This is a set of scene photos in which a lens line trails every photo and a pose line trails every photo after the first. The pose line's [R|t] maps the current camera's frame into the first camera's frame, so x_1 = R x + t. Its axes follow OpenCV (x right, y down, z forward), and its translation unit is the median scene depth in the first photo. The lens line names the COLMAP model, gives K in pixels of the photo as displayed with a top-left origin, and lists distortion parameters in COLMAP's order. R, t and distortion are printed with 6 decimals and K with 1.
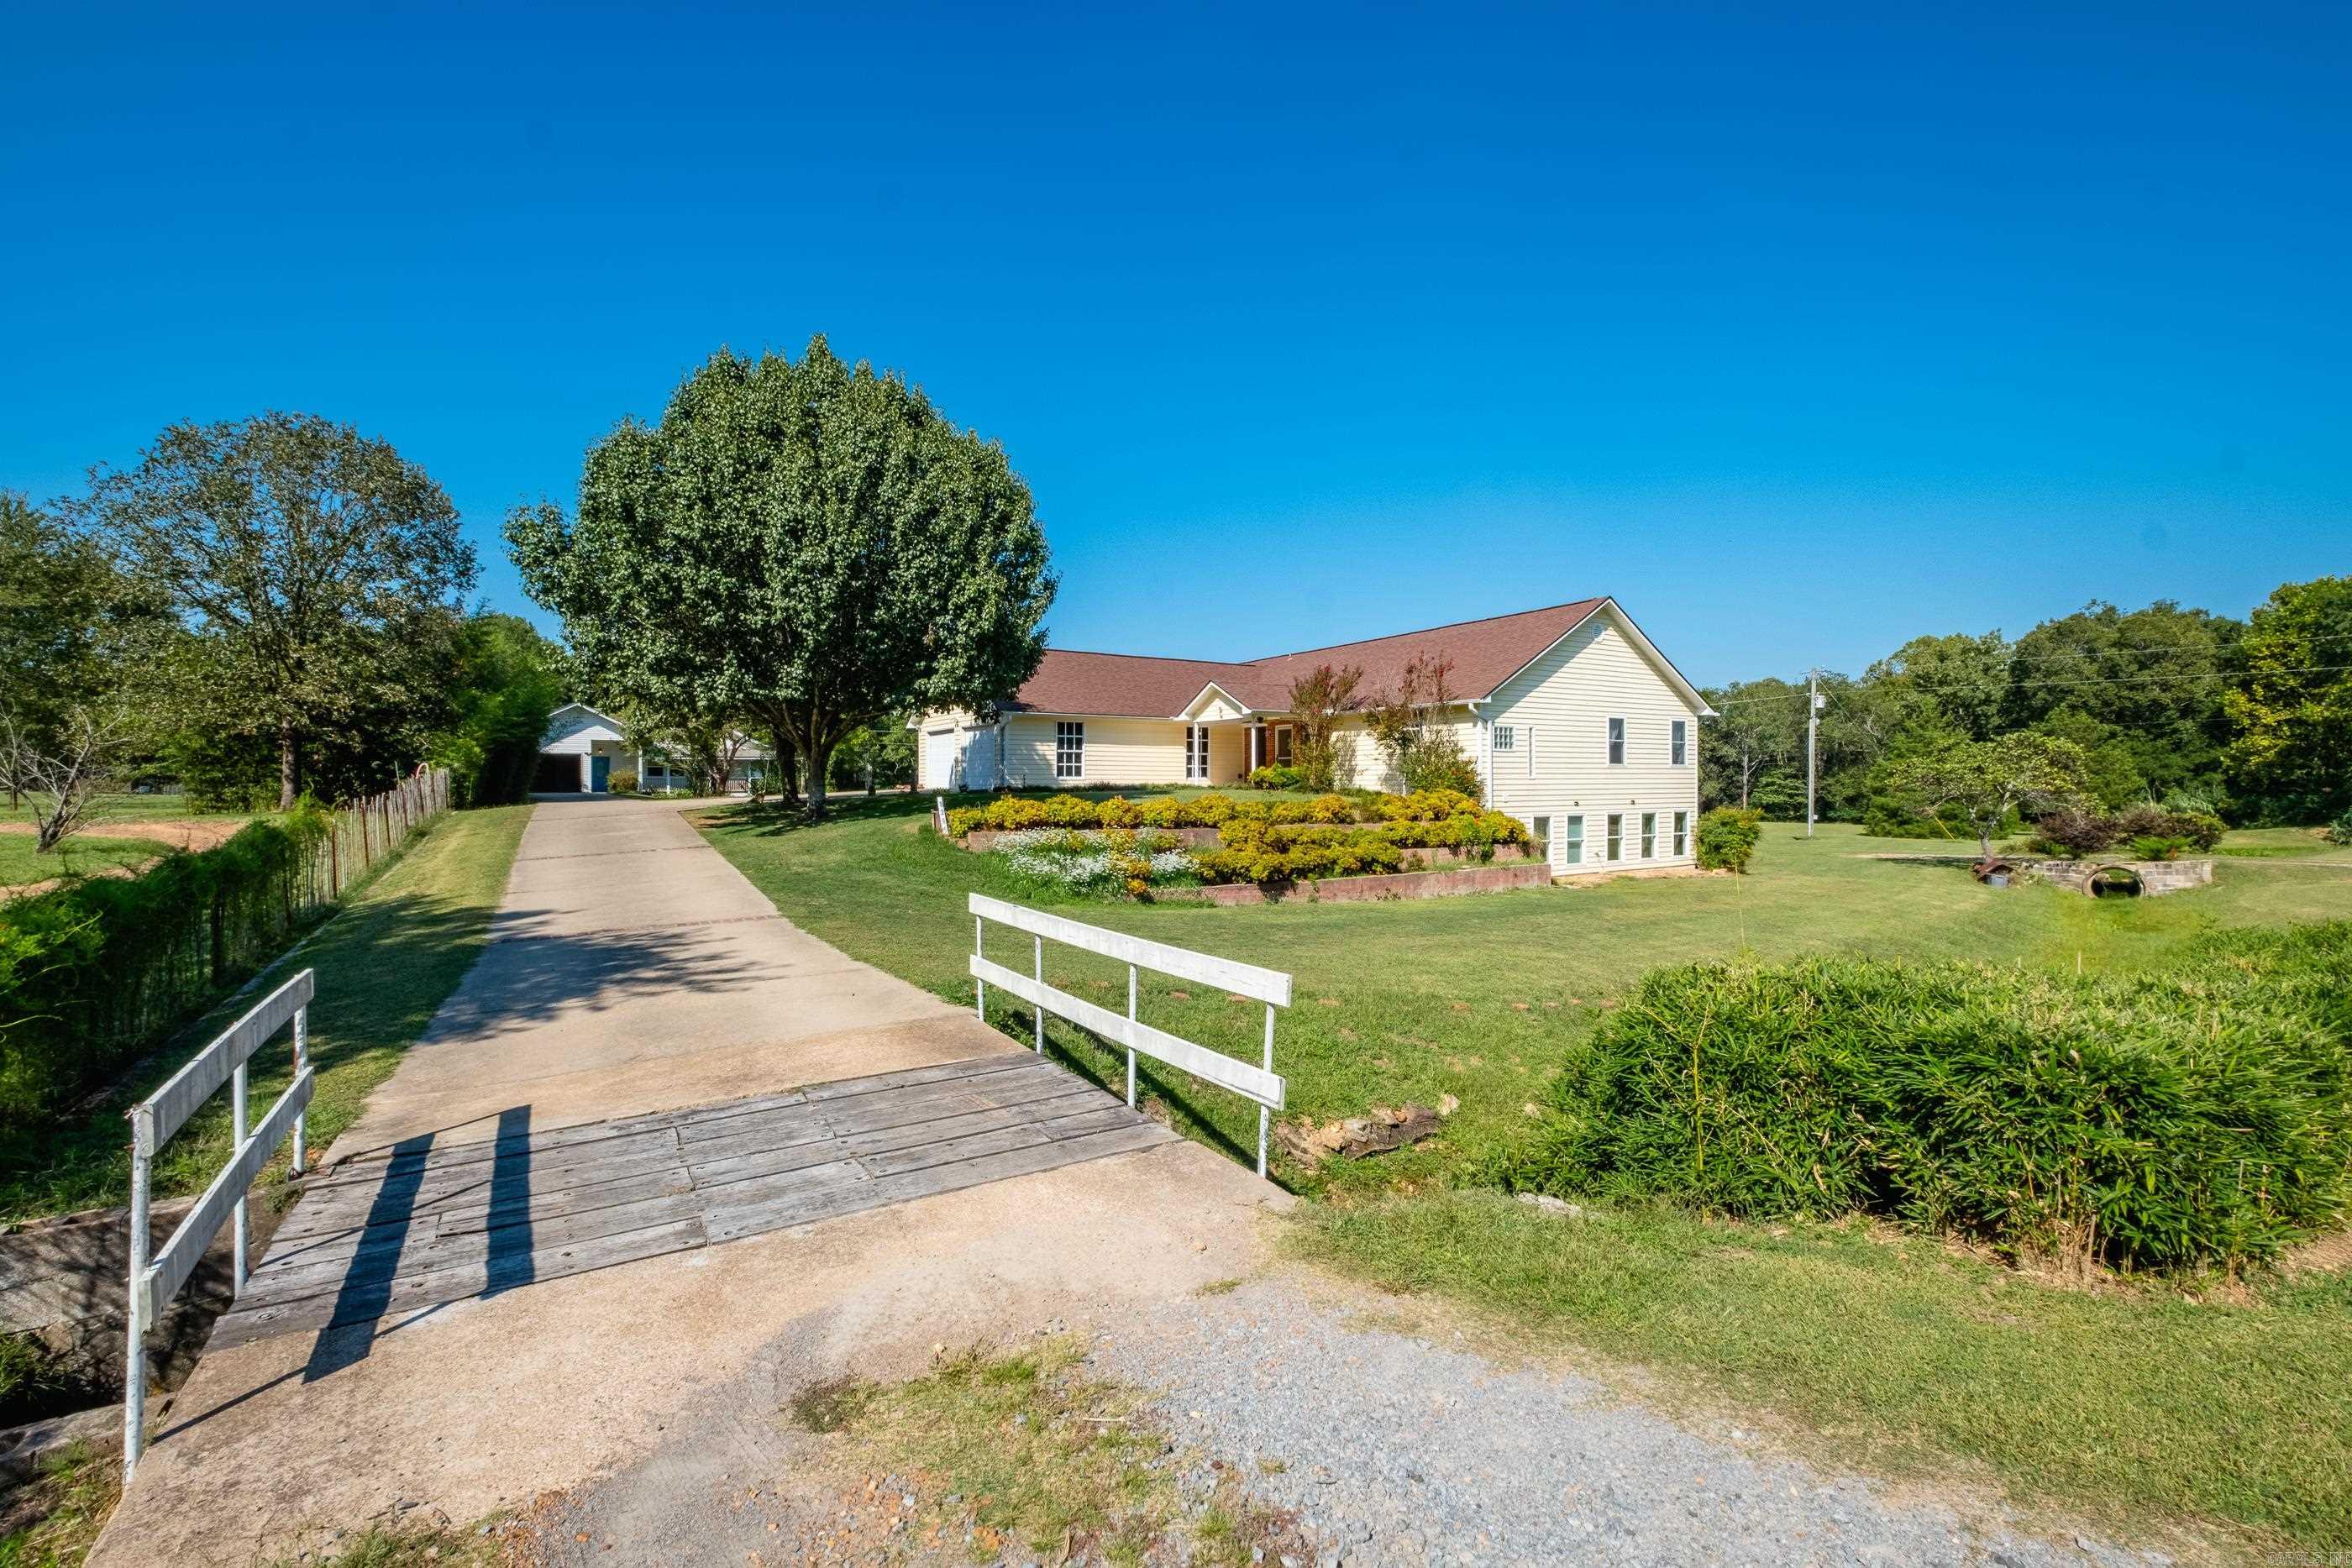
lens RADIAL K [[1022.4, 0, 1178.8], [0, 1022.4, 784.2], [0, 0, 1]] dist [-0.002797, -0.001535]
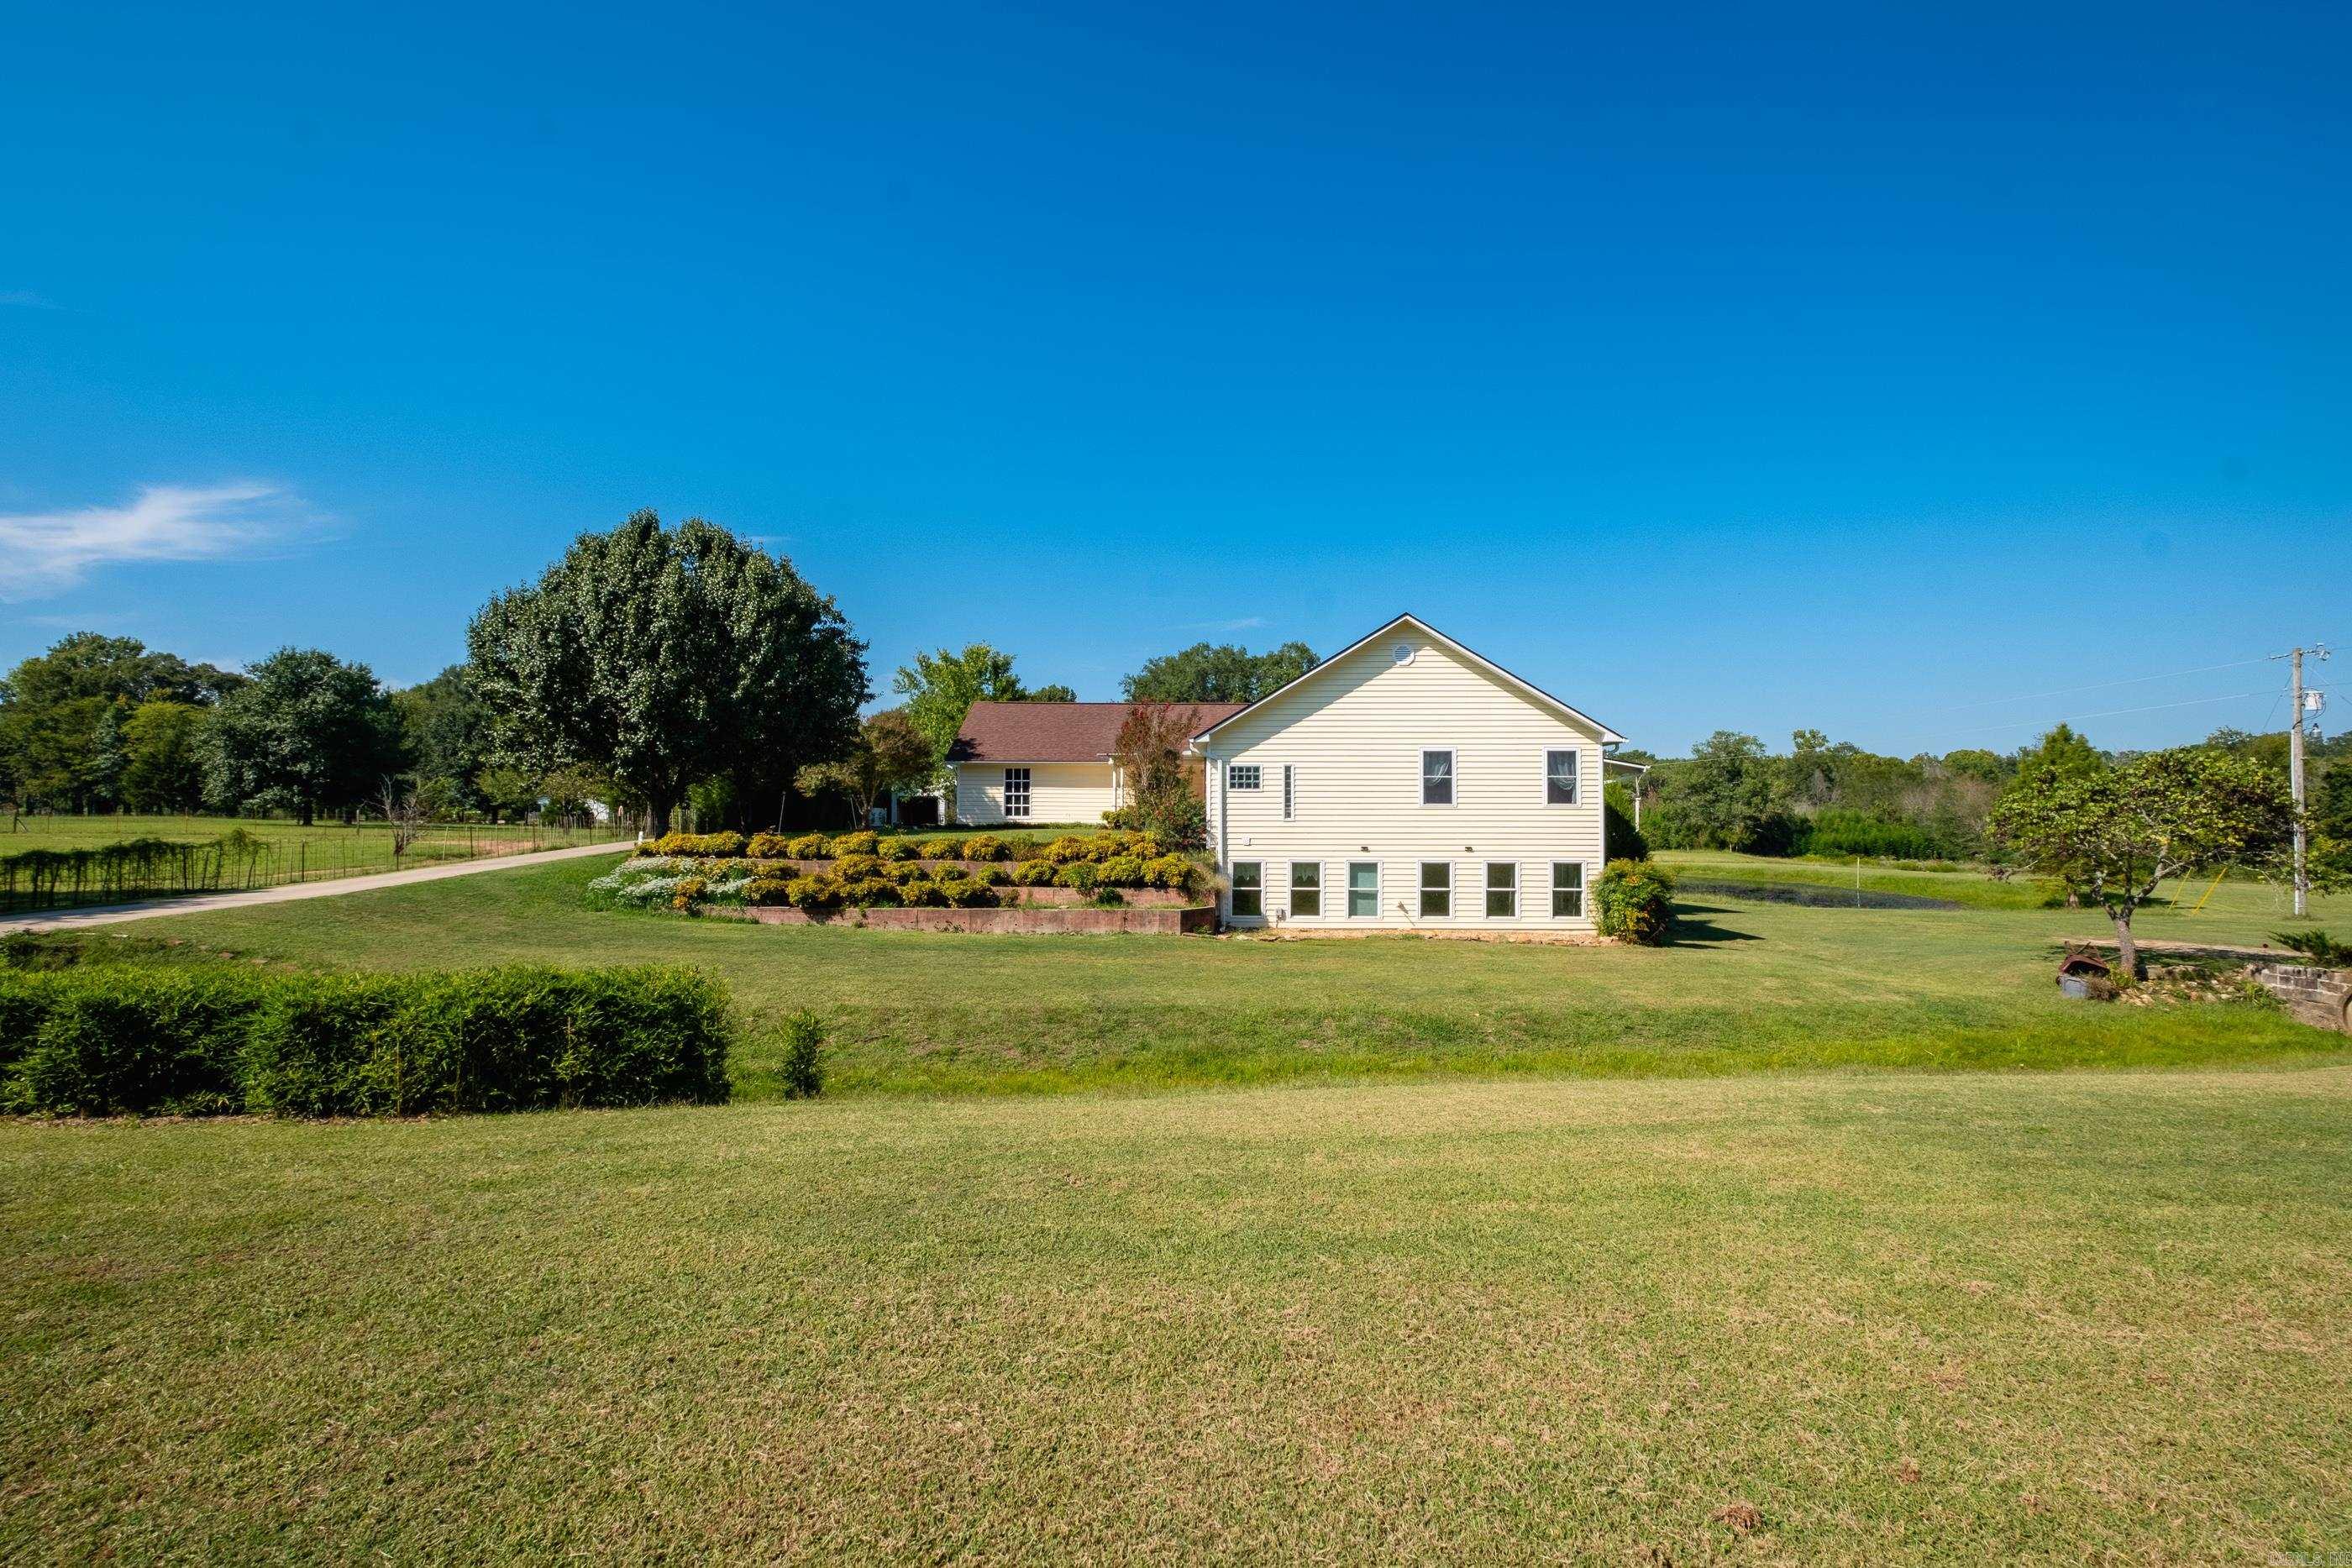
lens RADIAL K [[1022.4, 0, 1171.3], [0, 1022.4, 791.7], [0, 0, 1]] dist [-0.002797, -0.001535]
pose [[0.833195, -0.008540, -0.552913, 0.717347], [-0.007087, 0.999634, -0.026118, -0.006550], [0.552934, 0.025680, 0.832829, 0.157229]]
